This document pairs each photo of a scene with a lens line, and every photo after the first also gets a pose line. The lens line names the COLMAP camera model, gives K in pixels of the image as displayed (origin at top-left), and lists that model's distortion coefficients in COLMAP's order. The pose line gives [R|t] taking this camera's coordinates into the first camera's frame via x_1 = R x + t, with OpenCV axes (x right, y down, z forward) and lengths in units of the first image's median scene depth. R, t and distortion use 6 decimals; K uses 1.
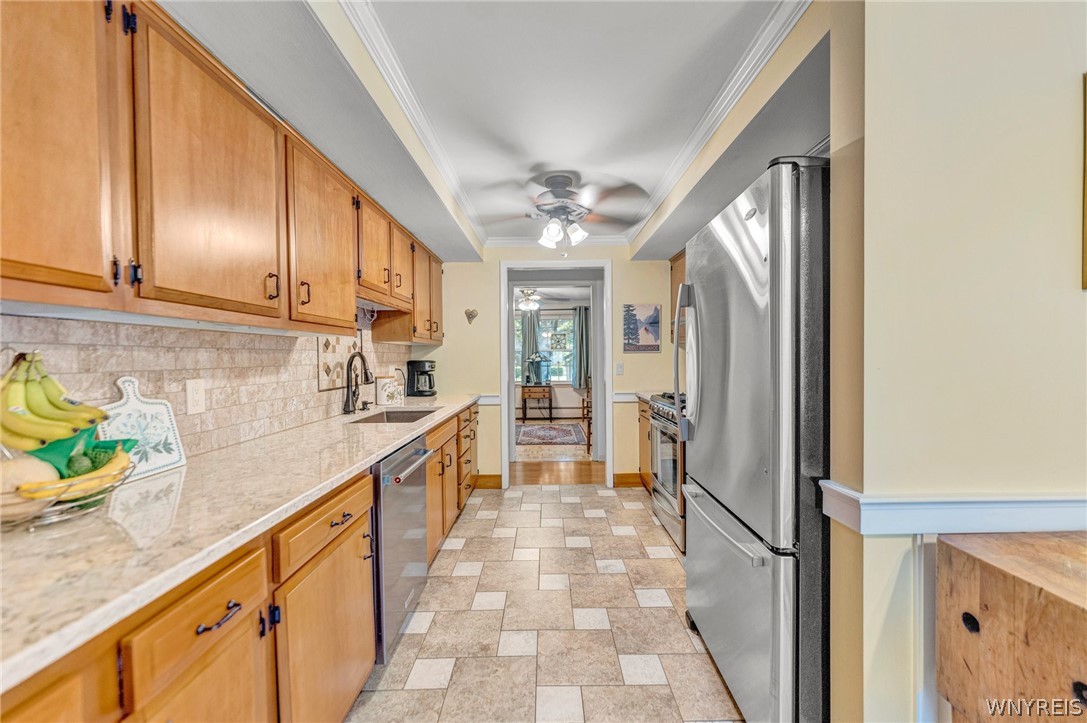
lens RADIAL K [[438.2, 0, 546.6], [0, 438.2, 366.8], [0, 0, 1]] dist [0.007580, -0.003119]
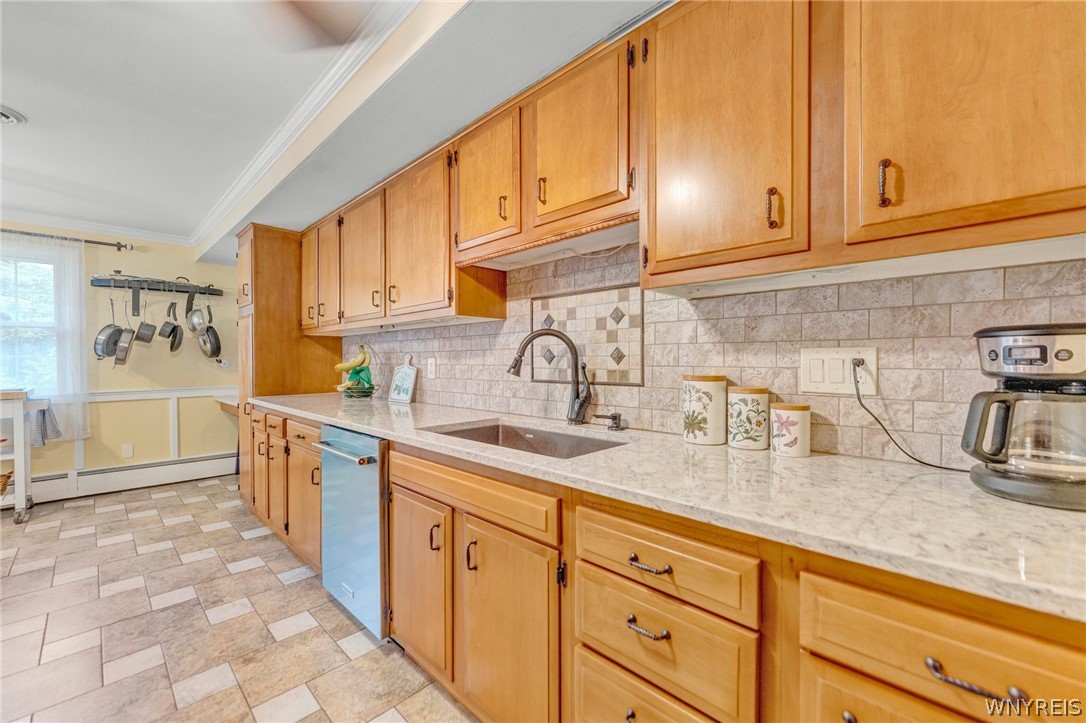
lens RADIAL K [[441.9, 0, 546.7], [0, 441.9, 367.2], [0, 0, 1]] dist [0.000852, -0.000243]
pose [[-0.698041, 0.020365, -0.715768, 0.059948], [-0.008002, 0.999311, 0.036237, 0.000151], [0.716013, 0.031022, -0.697397, 1.760795]]
